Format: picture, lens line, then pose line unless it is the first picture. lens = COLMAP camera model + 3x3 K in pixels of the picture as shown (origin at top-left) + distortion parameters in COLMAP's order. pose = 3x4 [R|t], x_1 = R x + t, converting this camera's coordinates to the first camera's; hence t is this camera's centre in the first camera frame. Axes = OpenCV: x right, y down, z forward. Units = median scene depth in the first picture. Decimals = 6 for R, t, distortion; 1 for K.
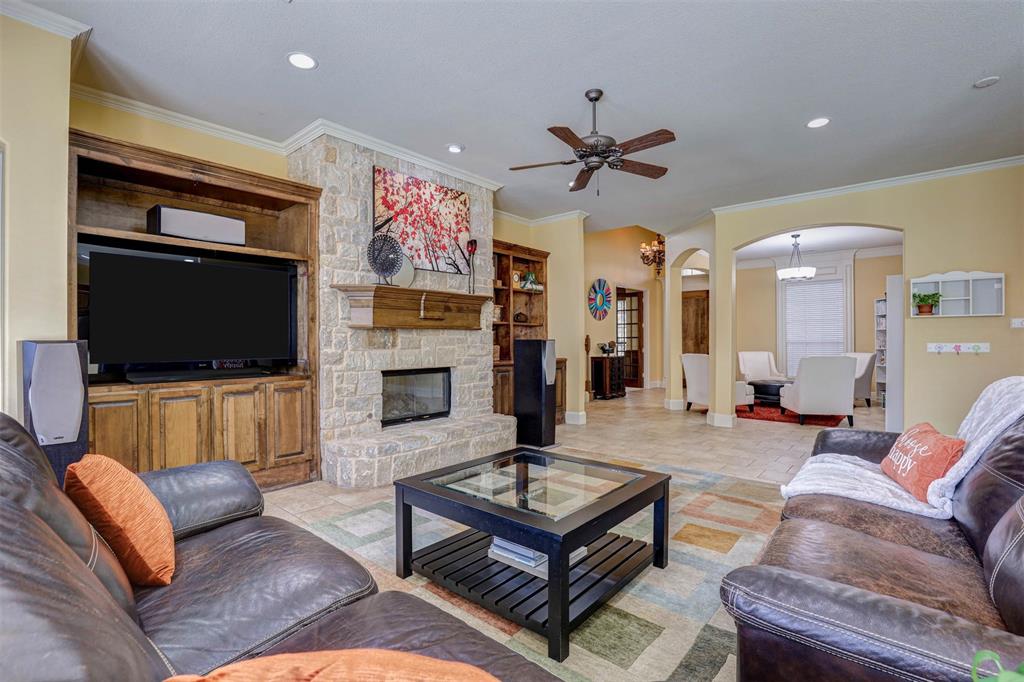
lens RADIAL K [[469.7, 0, 512.2], [0, 469.7, 341.2], [0, 0, 1]] dist [-0.033510, 0.004724]
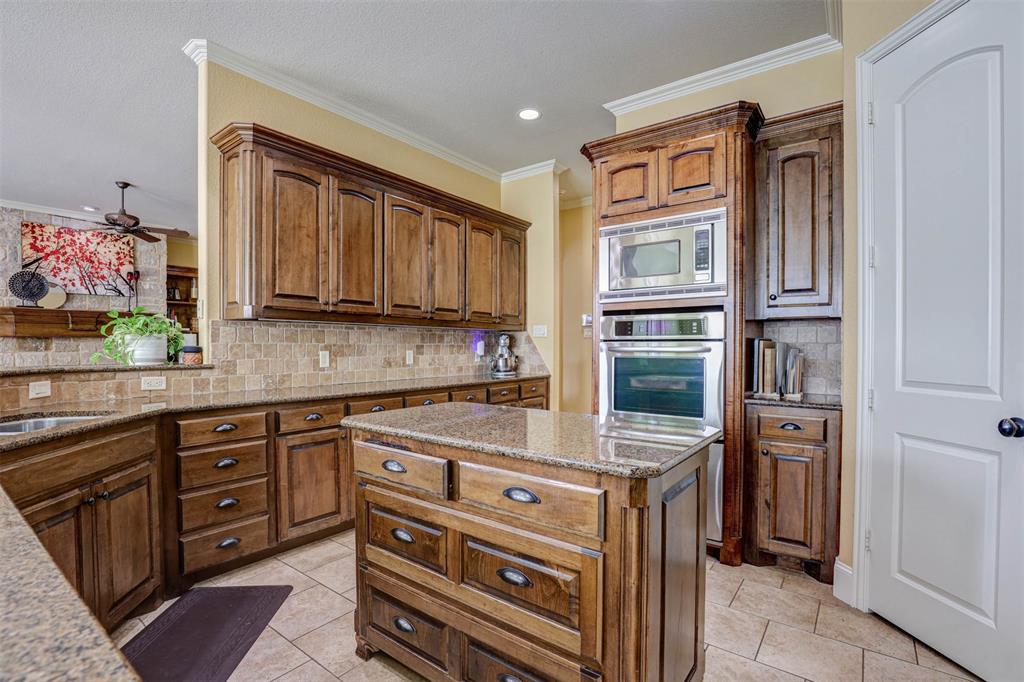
lens RADIAL K [[469.7, 0, 515.4], [0, 469.7, 350.7], [0, 0, 1]] dist [-0.033510, 0.004724]
pose [[0.997793, 0.002999, 0.066335, 1.049530], [-0.003759, 0.999929, 0.011338, -0.006767], [-0.066296, -0.011563, 0.997733, -0.447895]]
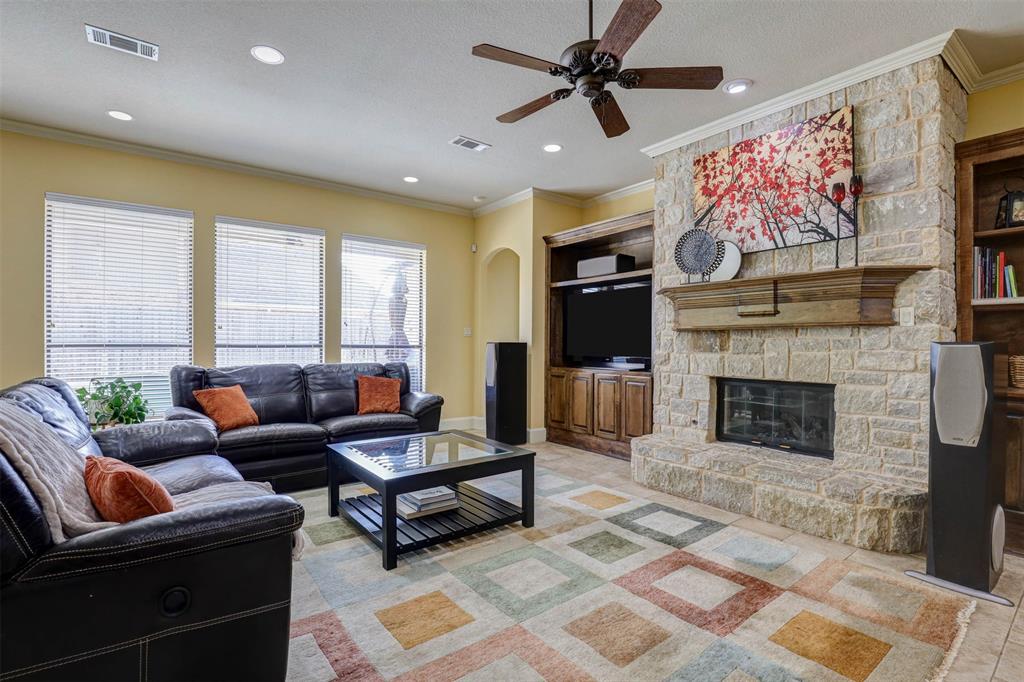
lens RADIAL K [[469.7, 0, 508.2], [0, 469.7, 346.0], [0, 0, 1]] dist [-0.033510, 0.004724]
pose [[-0.205559, 0.007288, -0.978618, 0.674536], [-0.006761, 0.999938, 0.008867, -0.001272], [0.978621, 0.008440, -0.205497, 0.786822]]
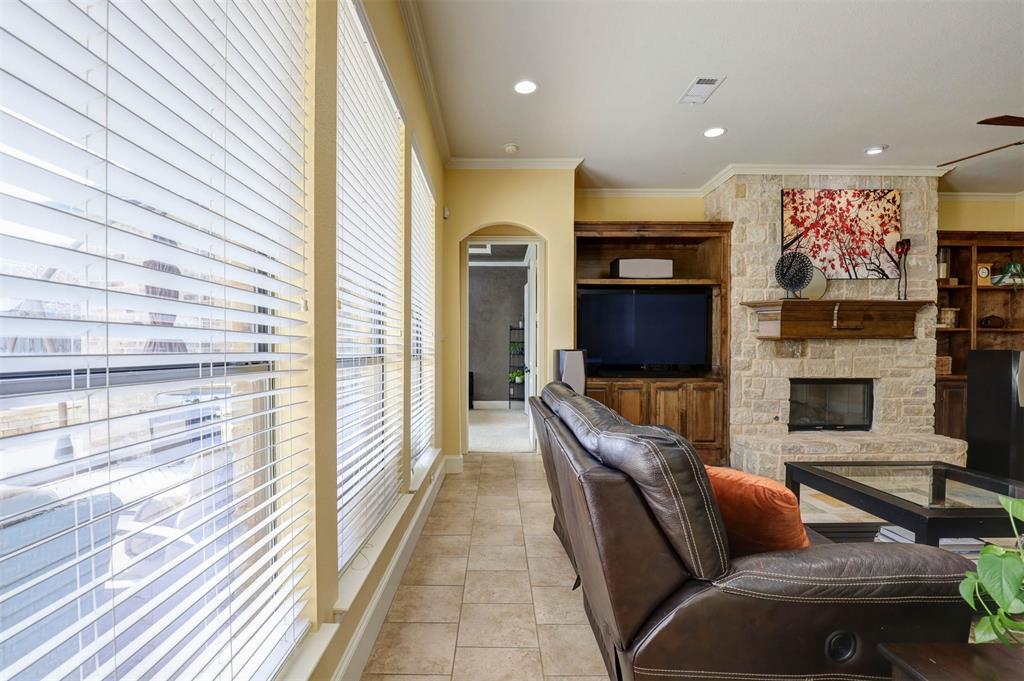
lens RADIAL K [[469.7, 0, 495.4], [0, 469.7, 357.6], [0, 0, 1]] dist [-0.033510, 0.004724]
pose [[0.645507, 0.016602, -0.763574, 0.096753], [-0.004219, 0.999826, 0.018171, -0.000900], [0.763743, -0.008508, 0.645464, -0.201495]]
